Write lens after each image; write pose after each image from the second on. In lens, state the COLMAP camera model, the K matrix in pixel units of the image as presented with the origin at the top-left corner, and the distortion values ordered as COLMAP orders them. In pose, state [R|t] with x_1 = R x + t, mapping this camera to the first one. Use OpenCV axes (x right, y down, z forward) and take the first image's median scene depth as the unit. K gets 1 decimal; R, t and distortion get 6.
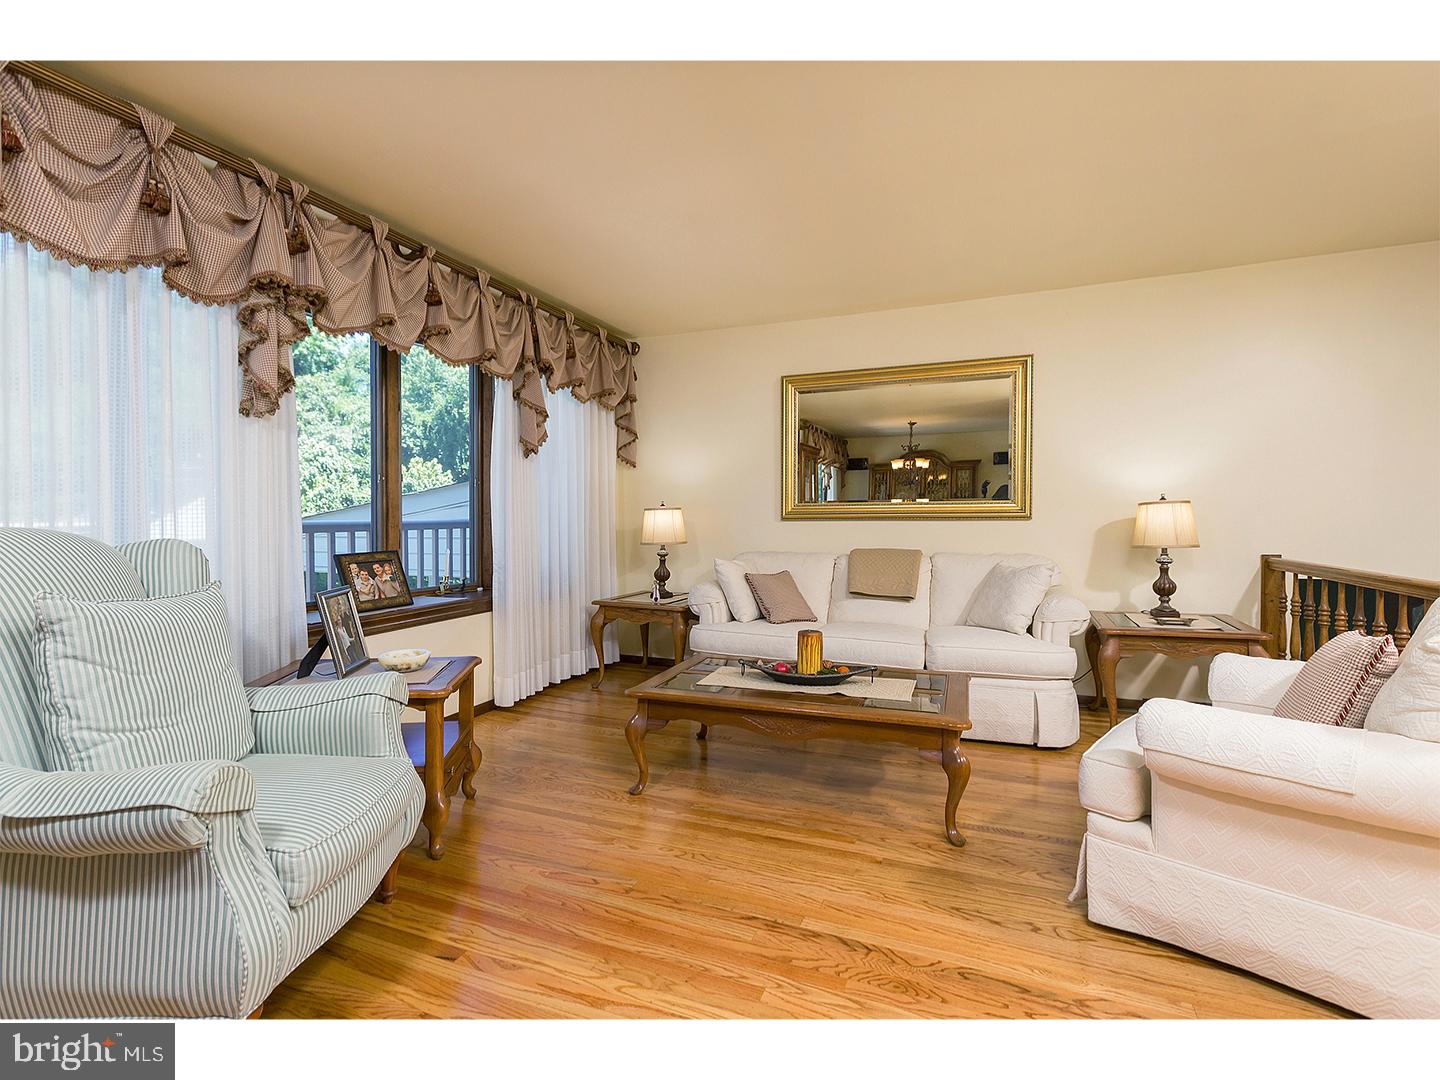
lens RADIAL K [[657.9, 0, 721.5], [0, 657.9, 524.5], [0, 0, 1]] dist [0.007830, 0.001433]
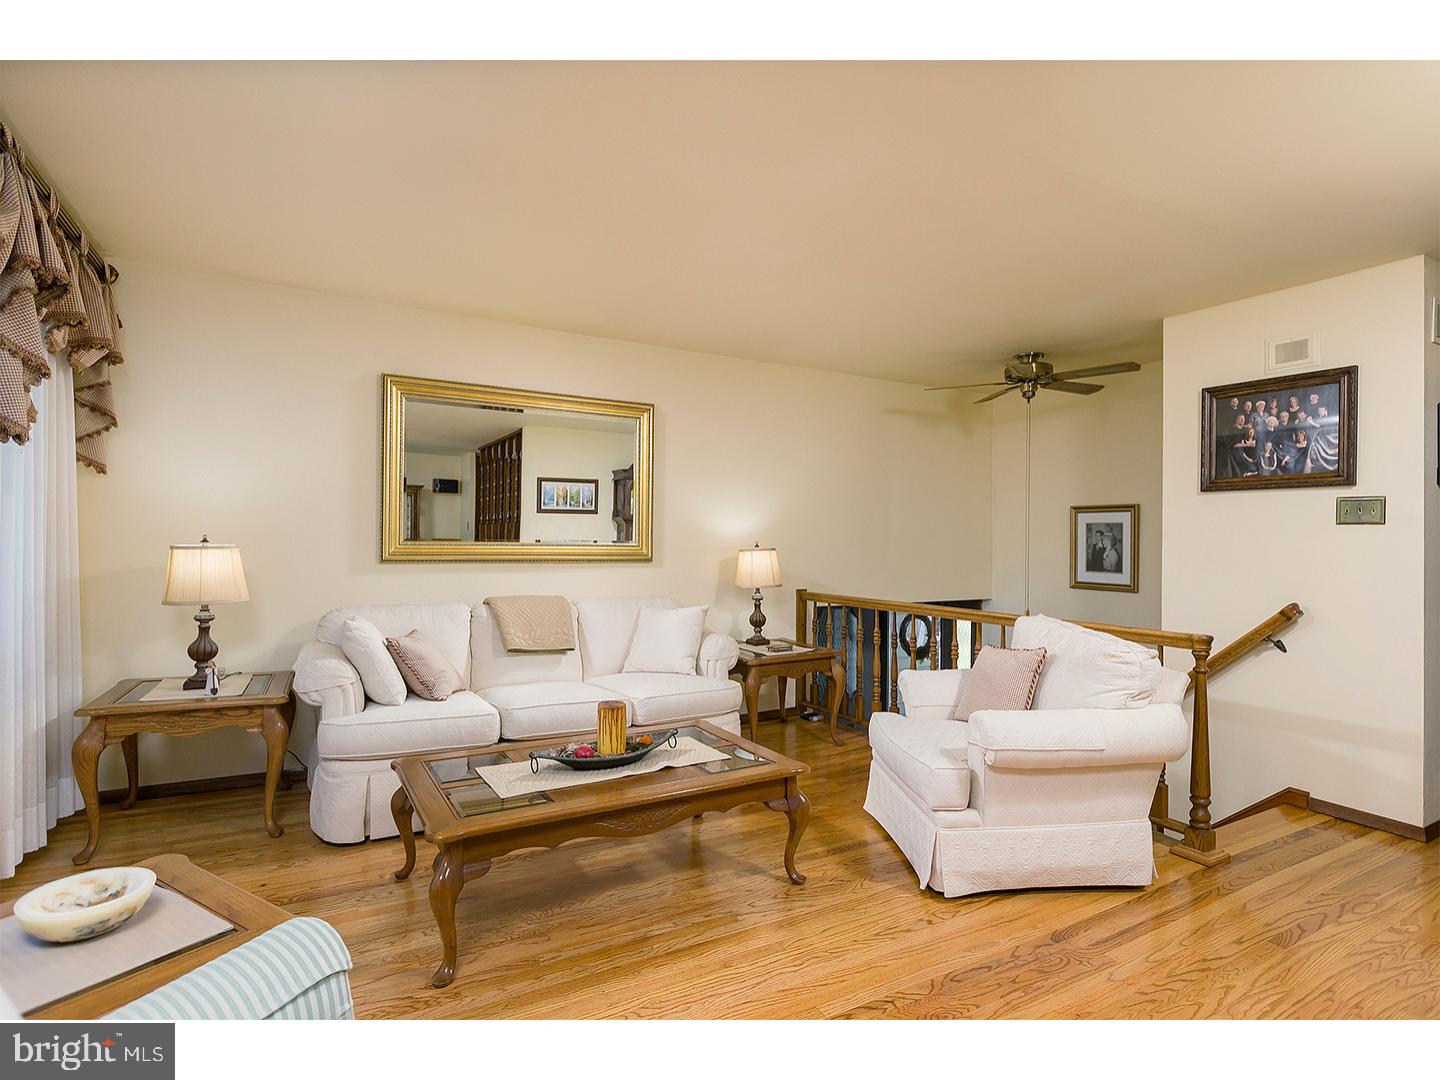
lens RADIAL K [[716.5, 0, 715.0], [0, 716.5, 551.0], [0, 0, 1]] dist [0.000712, 0.000095]
pose [[0.646353, 0.005791, 0.763017, -0.338303], [-0.004769, 0.999982, -0.003550, -0.022183], [-0.763024, -0.001345, 0.646369, 0.203873]]
